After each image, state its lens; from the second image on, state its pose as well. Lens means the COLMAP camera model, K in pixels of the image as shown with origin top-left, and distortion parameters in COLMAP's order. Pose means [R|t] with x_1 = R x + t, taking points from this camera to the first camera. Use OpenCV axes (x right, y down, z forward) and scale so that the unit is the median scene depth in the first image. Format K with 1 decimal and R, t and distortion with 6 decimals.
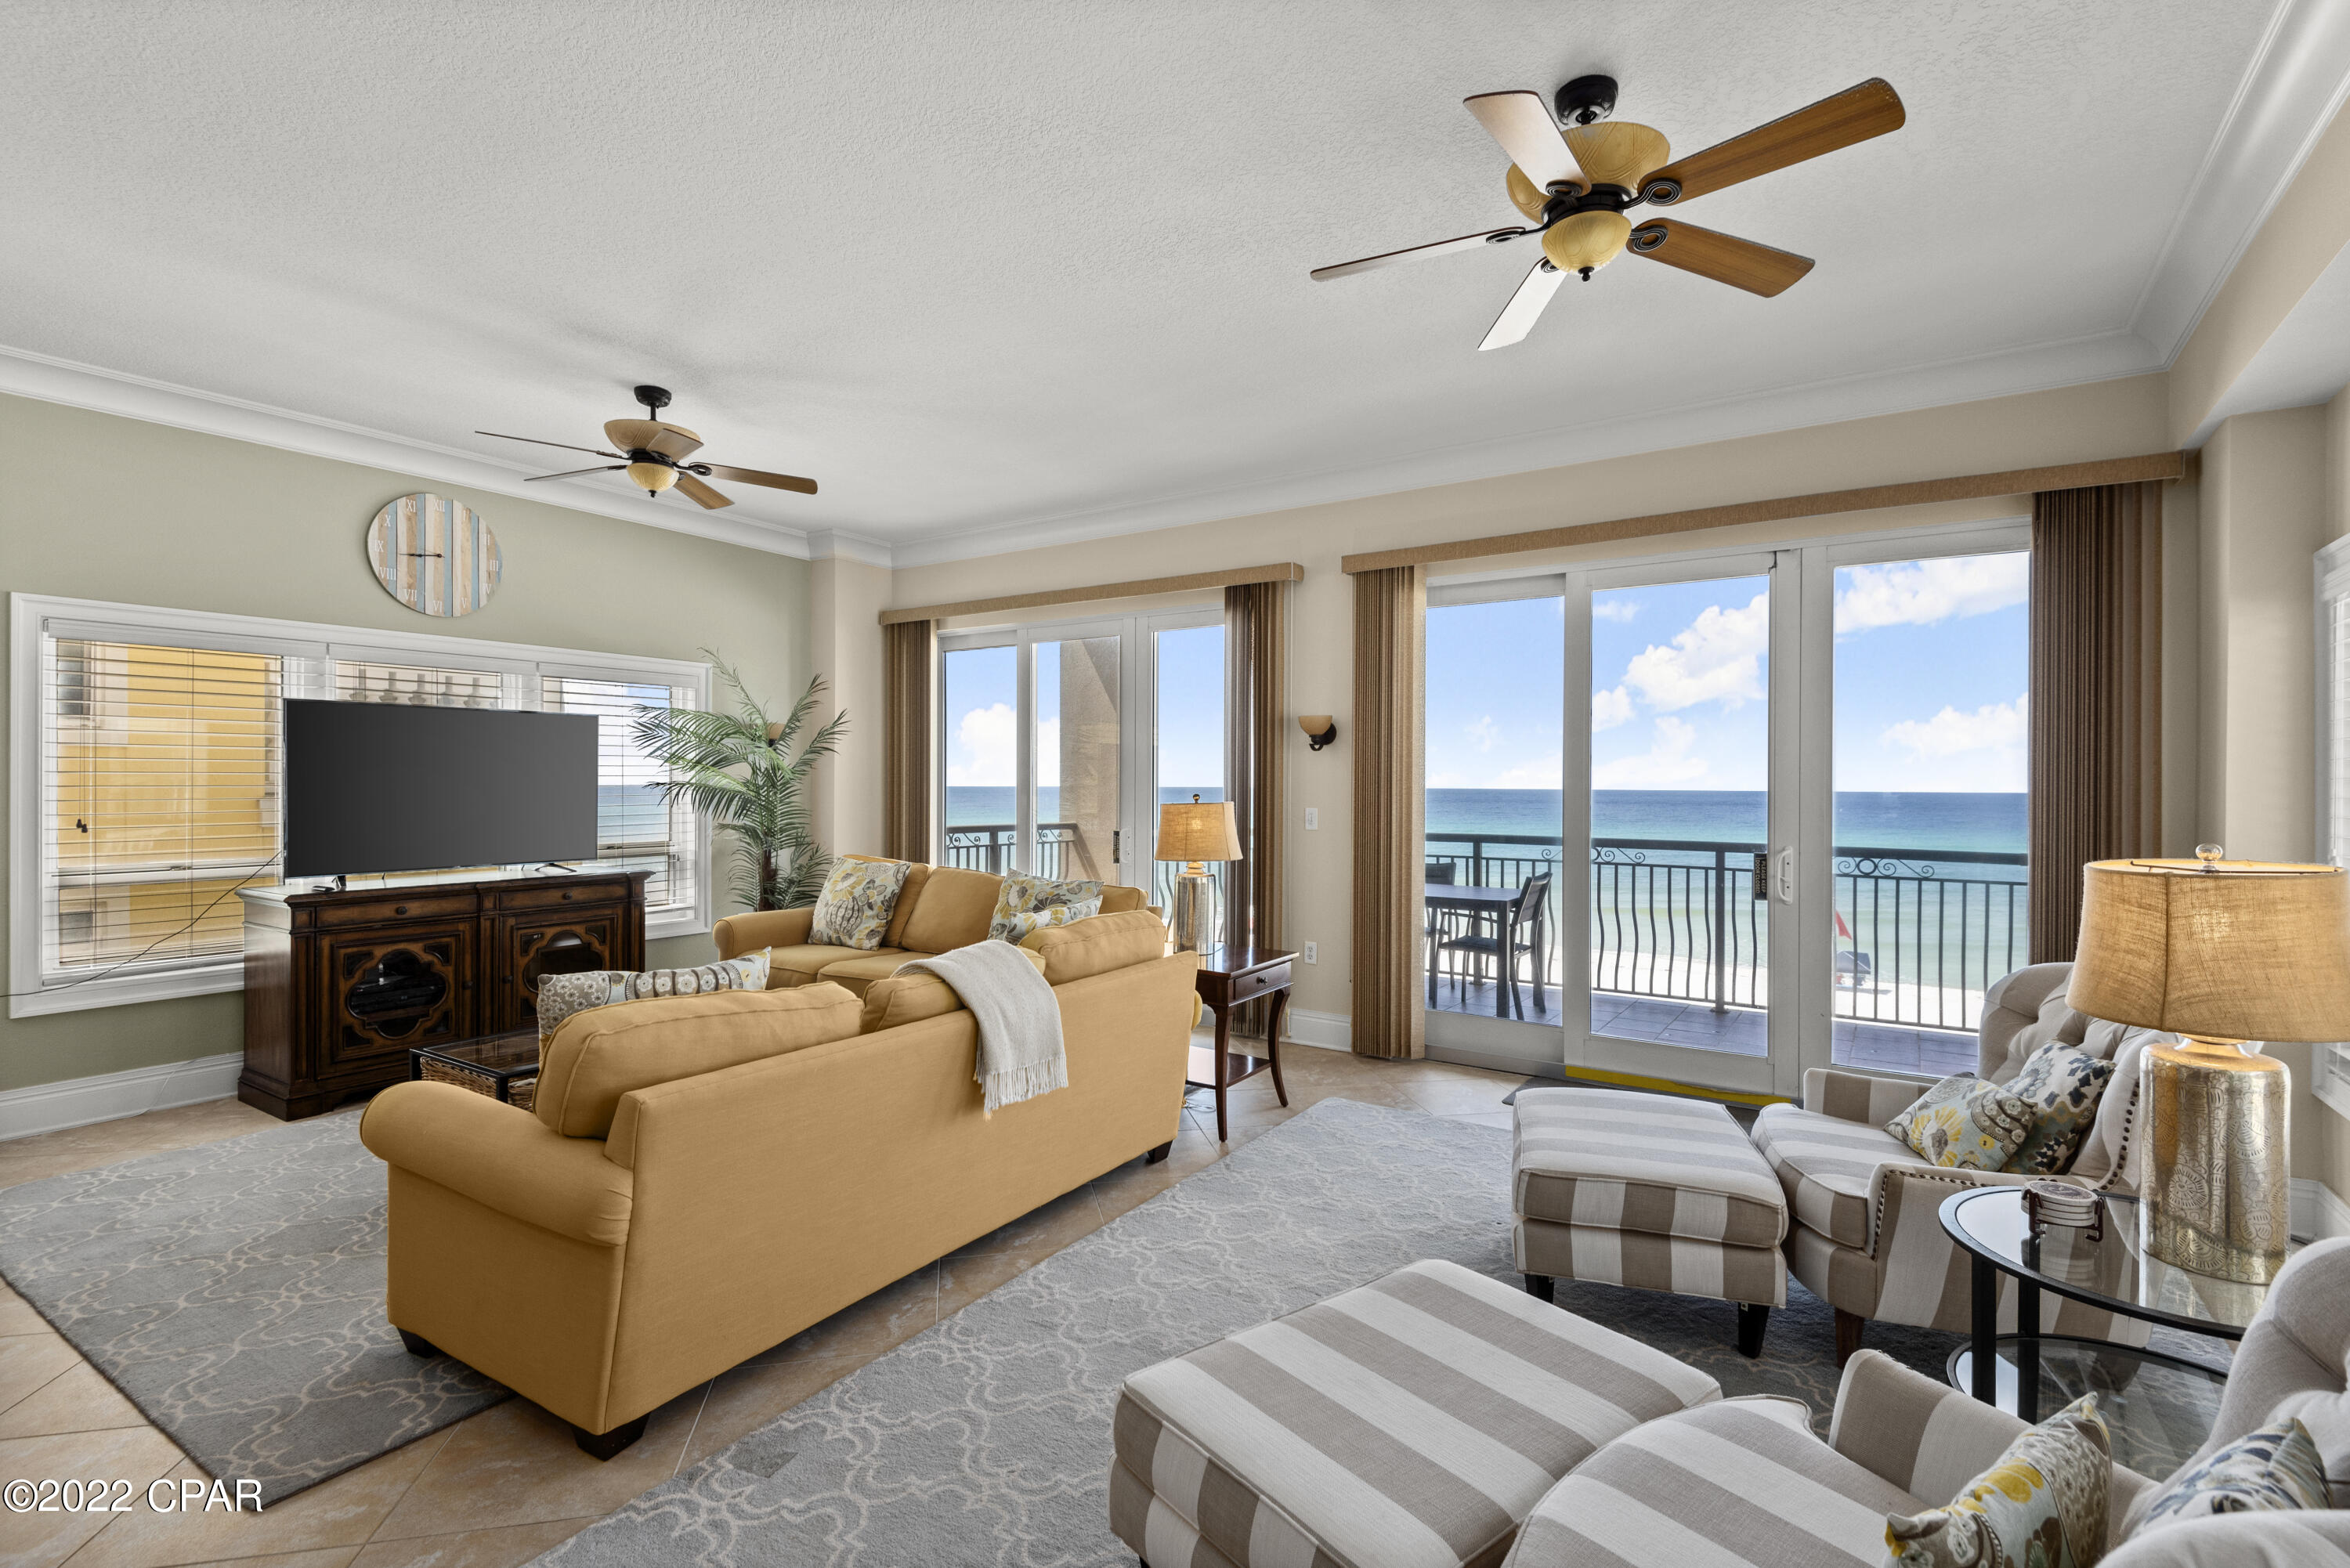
lens RADIAL K [[1069.3, 0, 1175.0], [0, 1069.3, 784.0], [0, 0, 1]] dist [0.022347, -0.014980]
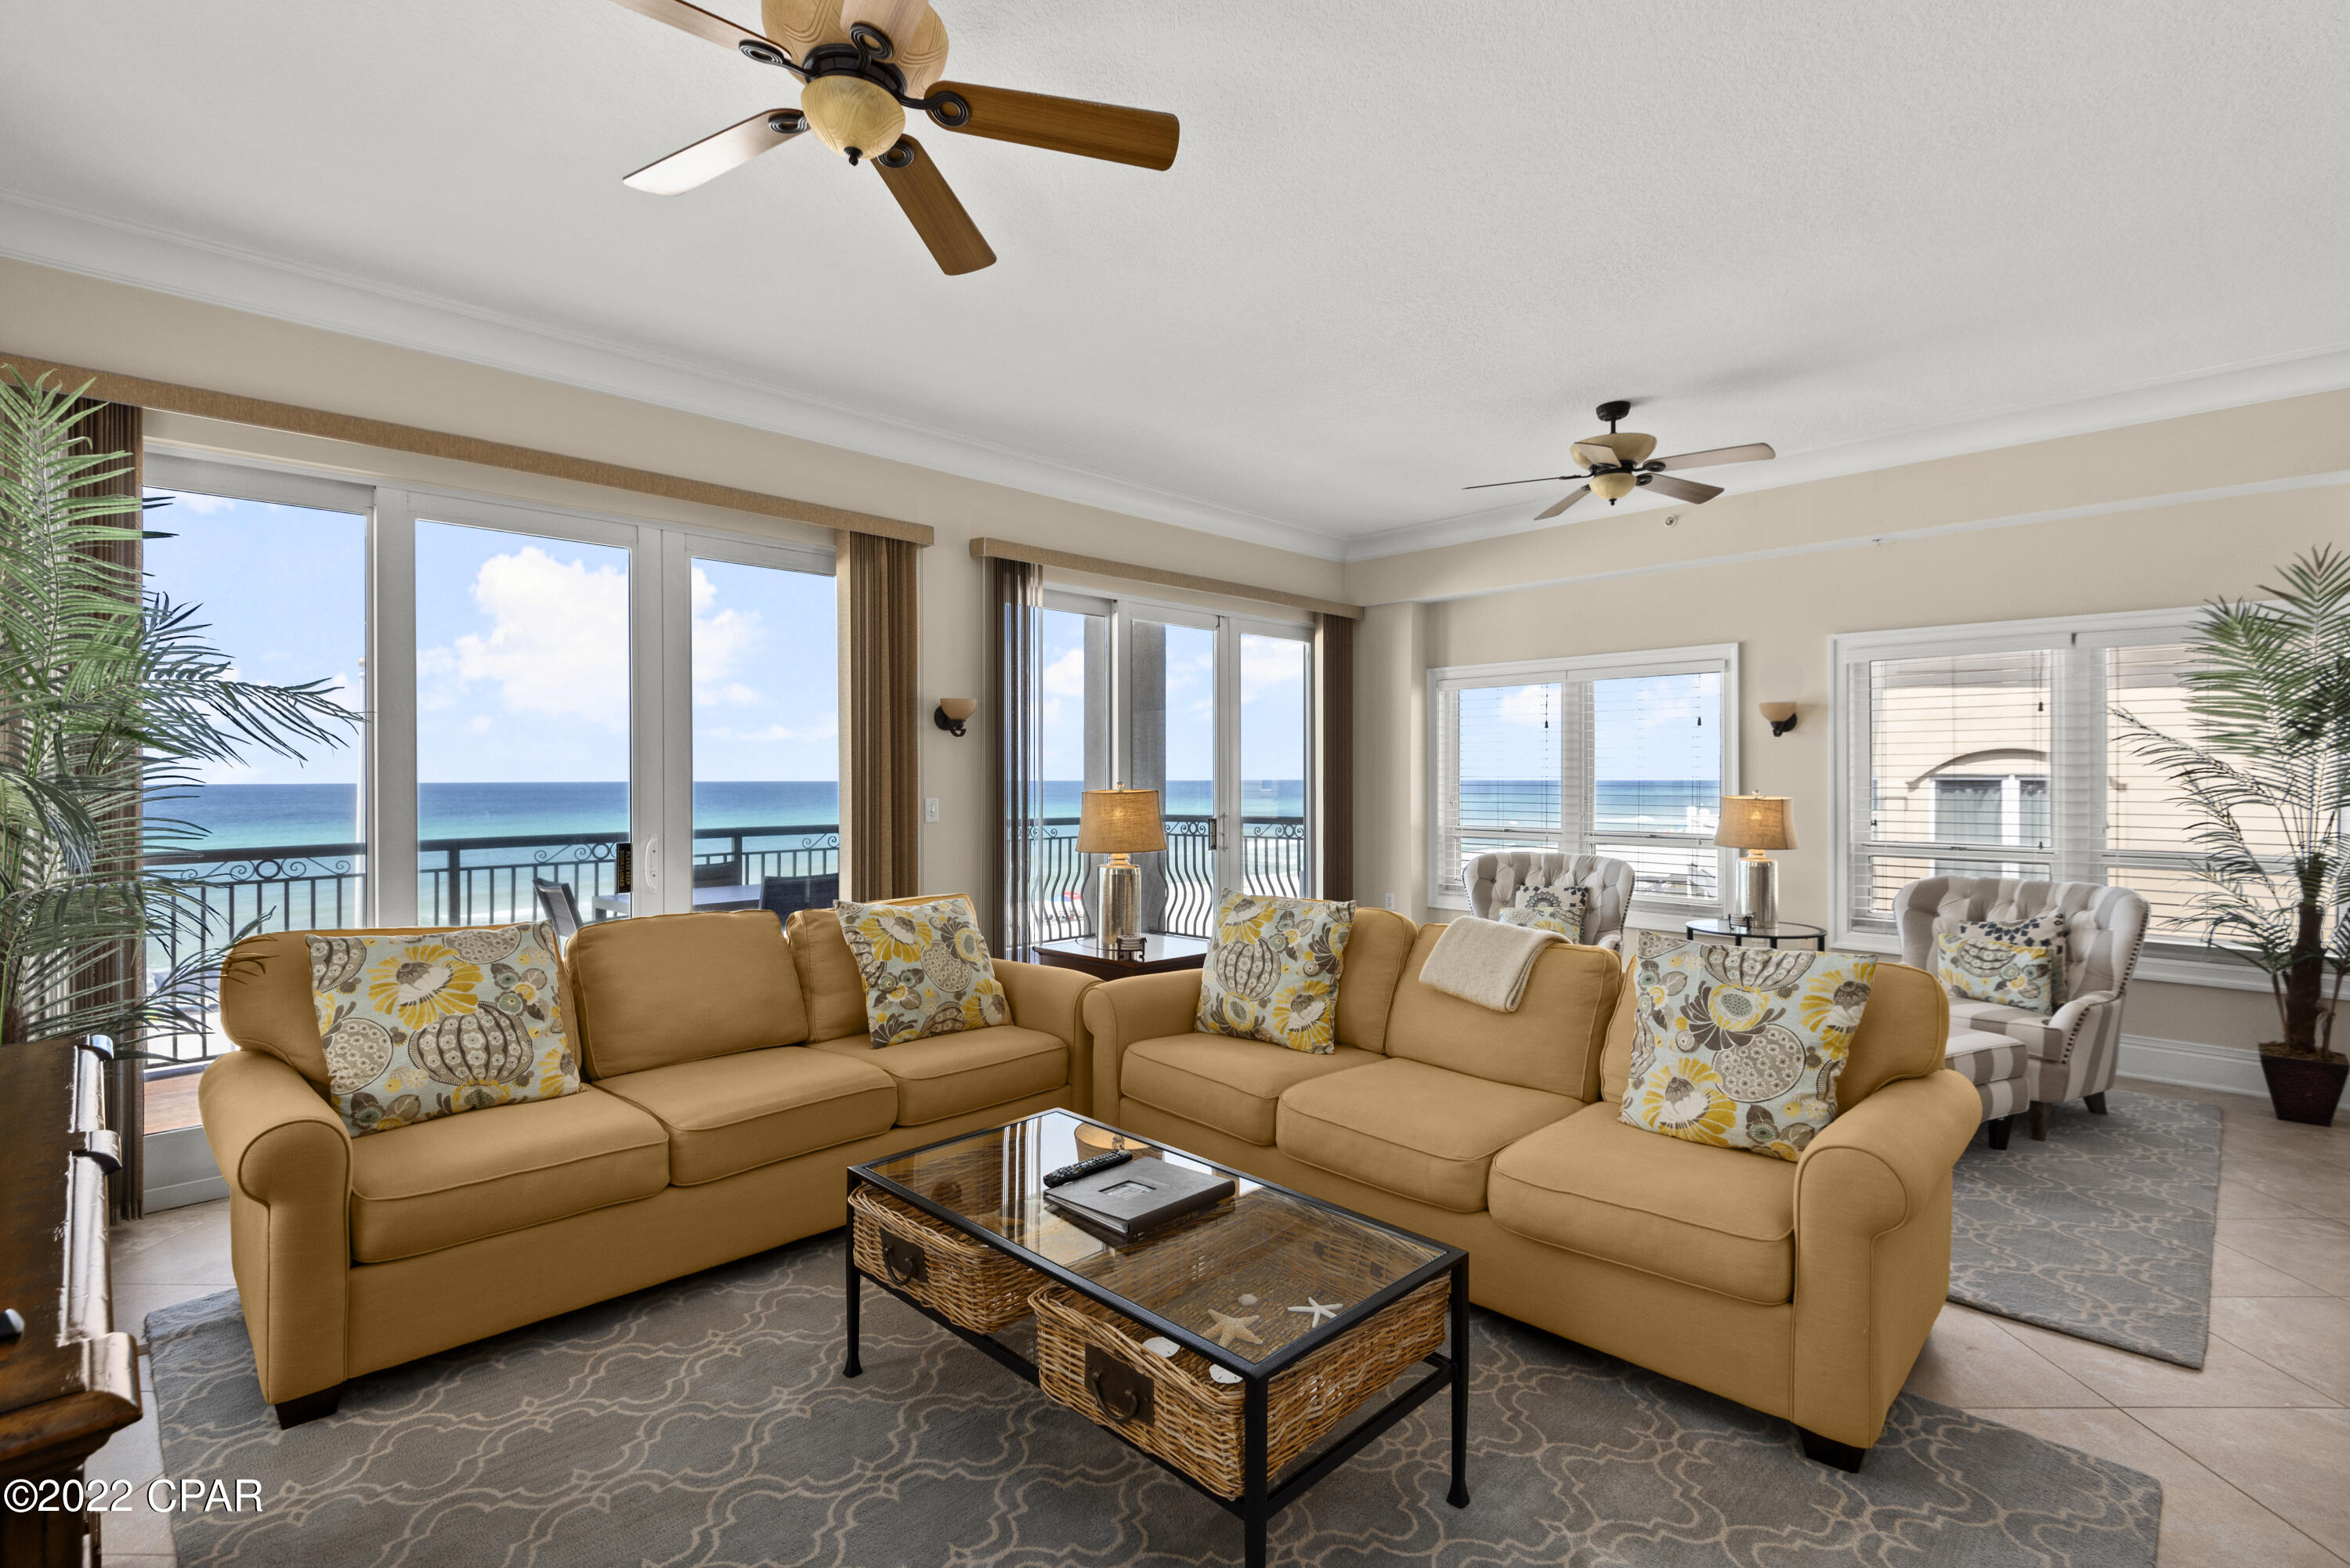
lens RADIAL K [[1069.3, 0, 1175.0], [0, 1069.3, 784.0], [0, 0, 1]] dist [0.022347, -0.014980]
pose [[0.208853, -0.009390, 0.977902, -0.795817], [0.003737, 0.999954, 0.008804, 0.002710], [-0.977940, 0.001816, 0.208879, 0.662156]]
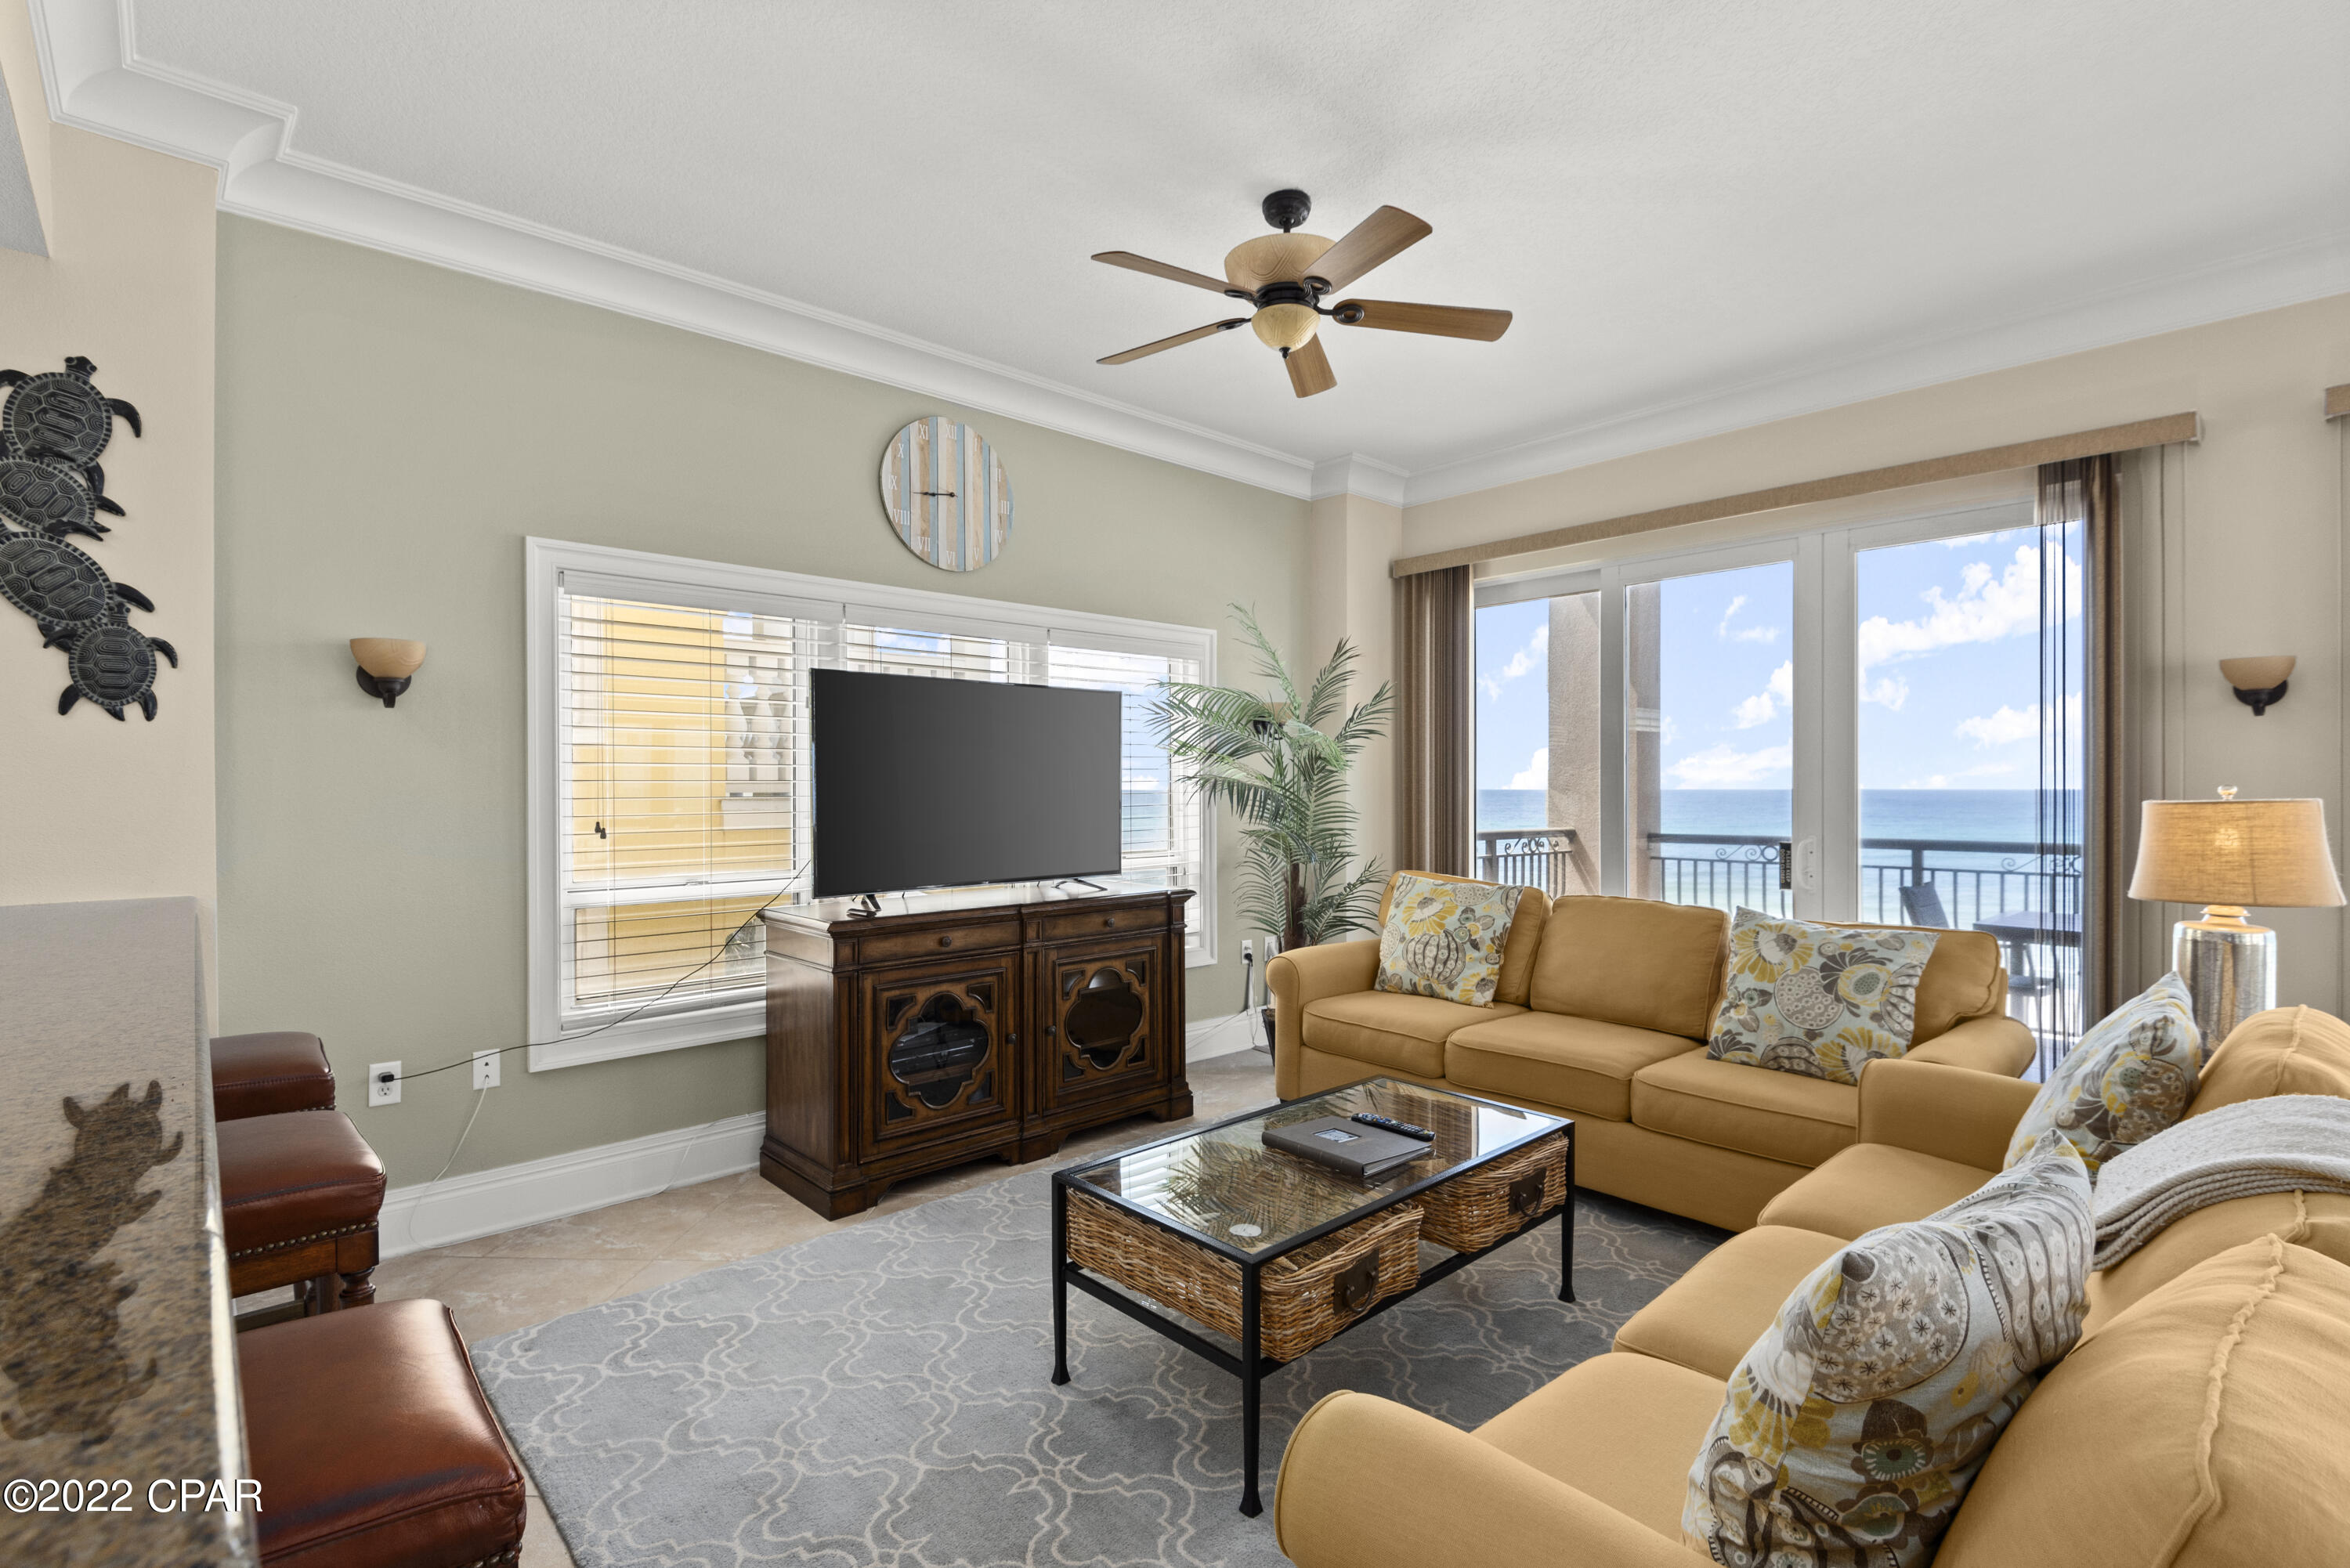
lens RADIAL K [[1077.8, 0, 1168.7], [0, 1077.8, 788.6], [0, 0, 1]] dist [0.051572, -0.032373]
pose [[0.967559, -0.004043, -0.252613, -0.331519], [0.004461, 0.999989, 0.001079, 0.007409], [0.252606, -0.002171, 0.967567, 0.264874]]
